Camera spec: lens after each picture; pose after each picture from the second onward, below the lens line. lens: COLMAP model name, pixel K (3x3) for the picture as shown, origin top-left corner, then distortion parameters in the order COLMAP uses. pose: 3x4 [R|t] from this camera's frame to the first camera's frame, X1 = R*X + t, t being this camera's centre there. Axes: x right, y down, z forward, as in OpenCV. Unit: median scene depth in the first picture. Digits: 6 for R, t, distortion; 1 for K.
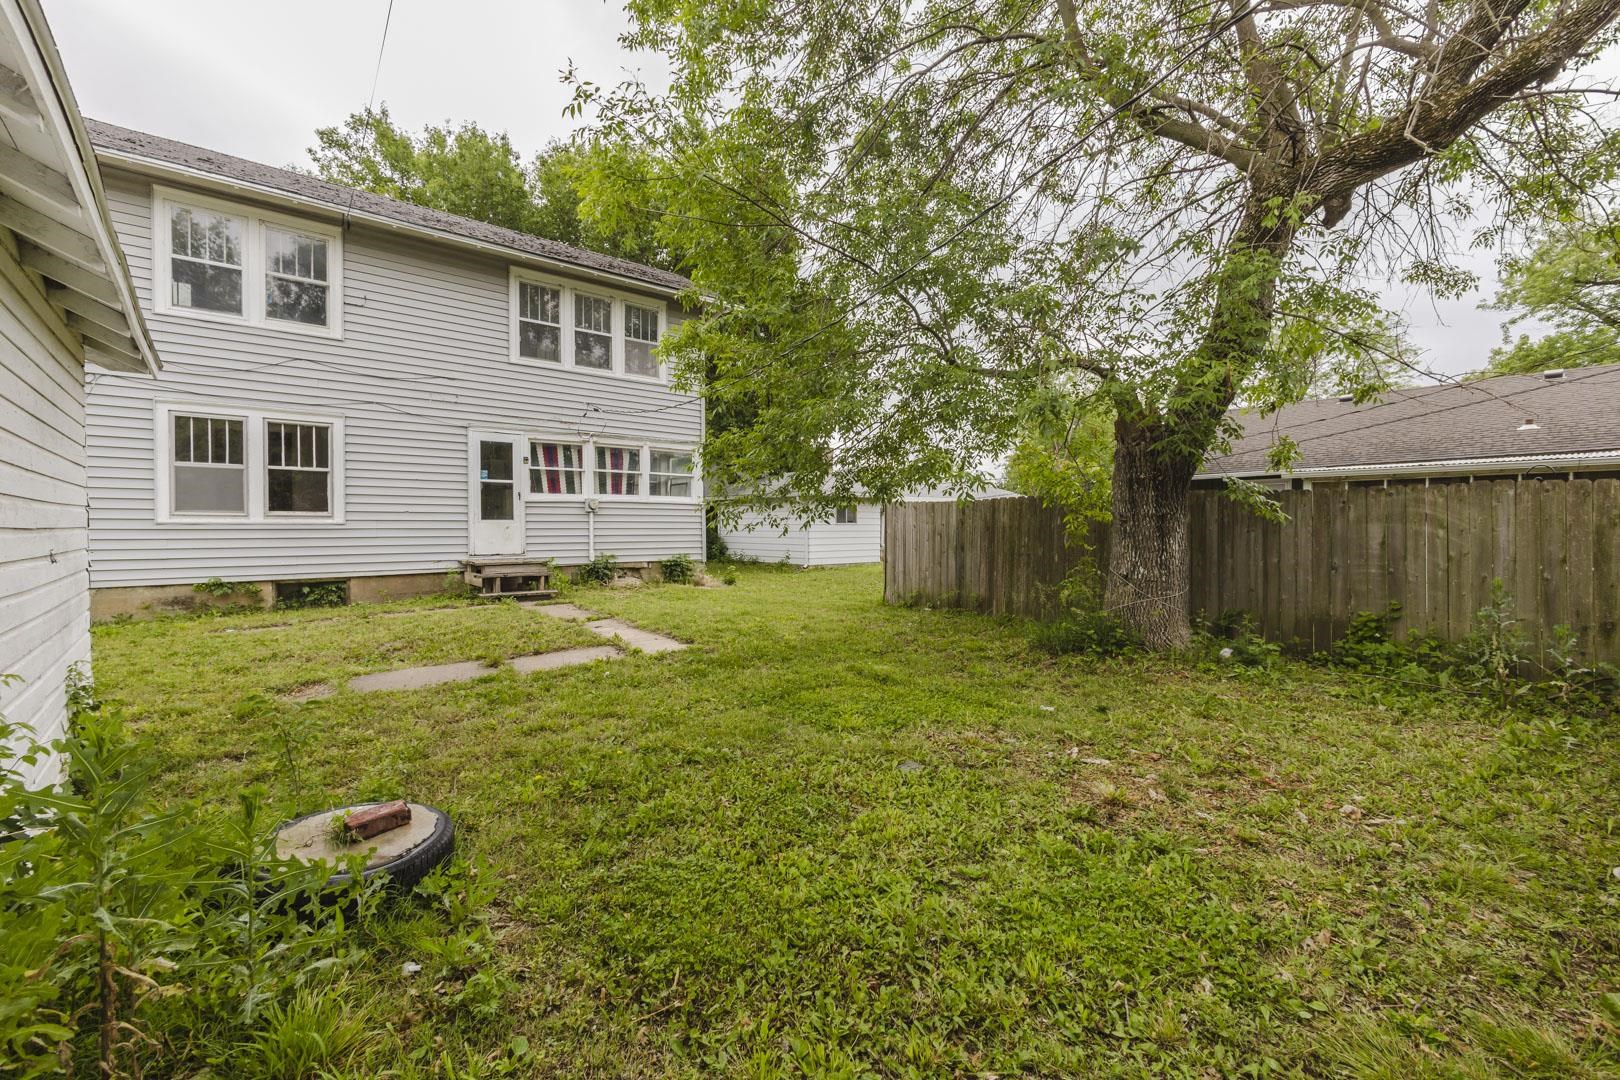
lens RADIAL K [[689.7, 0, 806.5], [0, 689.7, 535.0], [0, 0, 1]] dist [-0.011170, 0.000530]
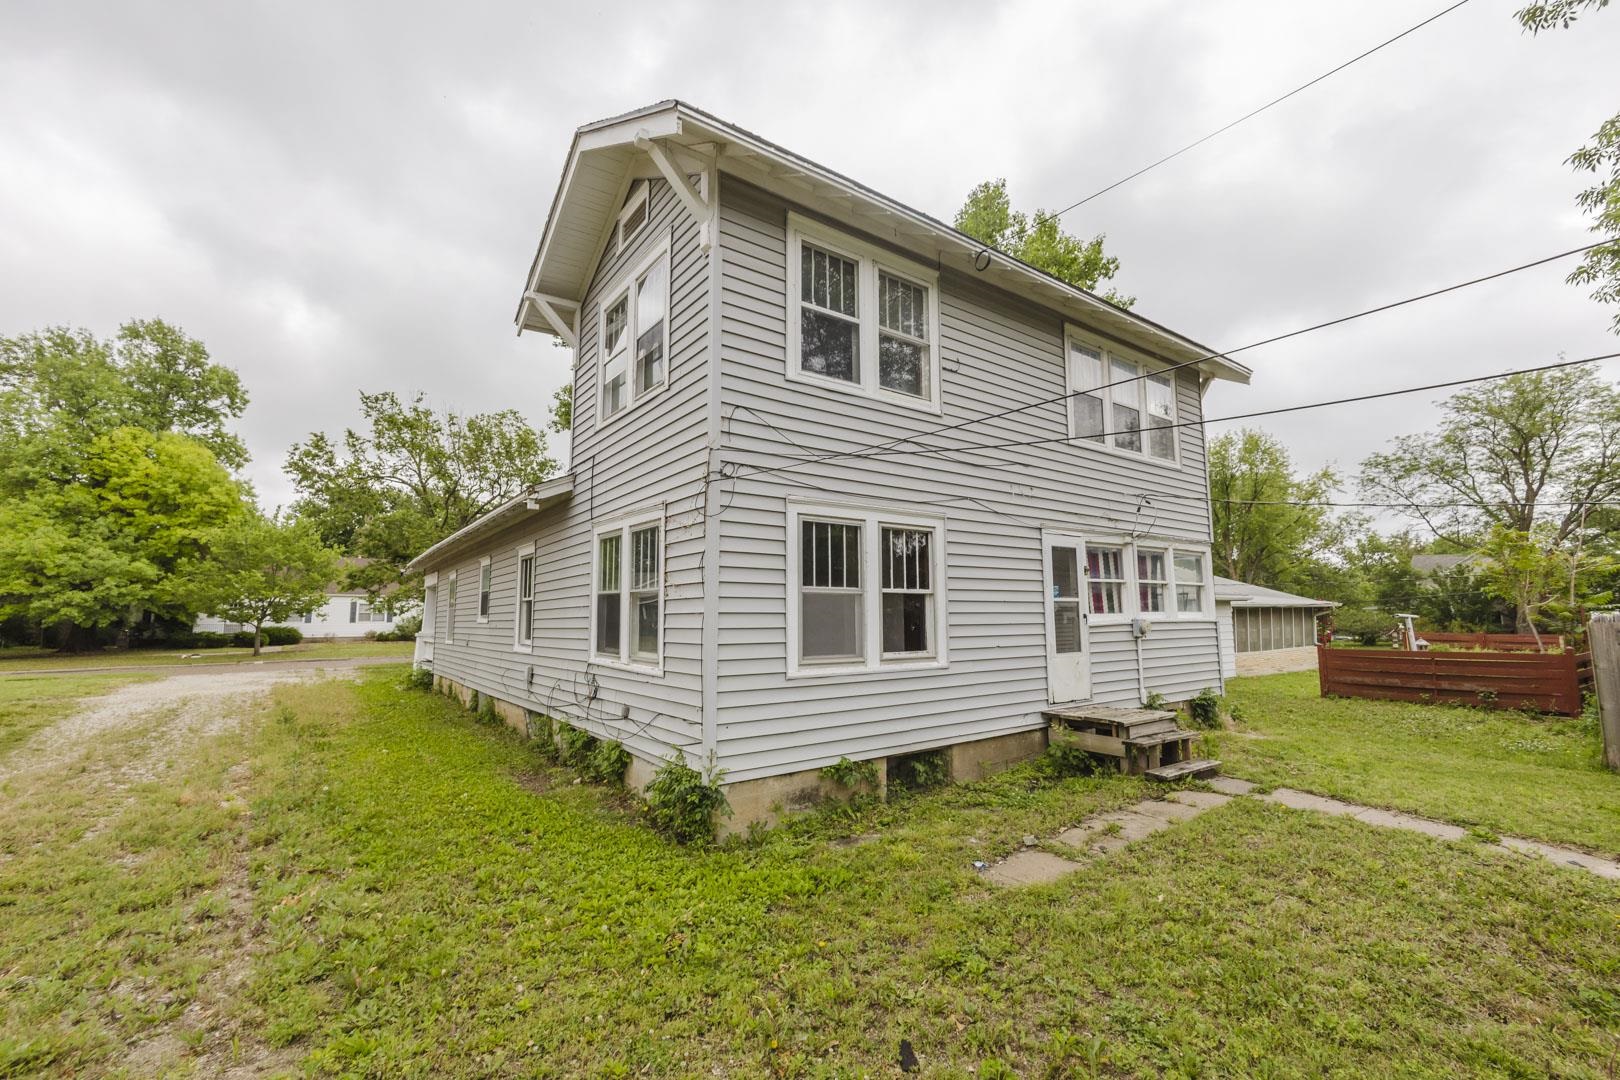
lens RADIAL K [[689.7, 0, 813.5], [0, 689.7, 533.3], [0, 0, 1]] dist [-0.011170, 0.000530]
pose [[0.996579, -0.011836, -0.081791, -0.752396], [0.001365, 0.991914, -0.126905, -0.063463], [0.082632, 0.126359, 0.988537, 0.266791]]
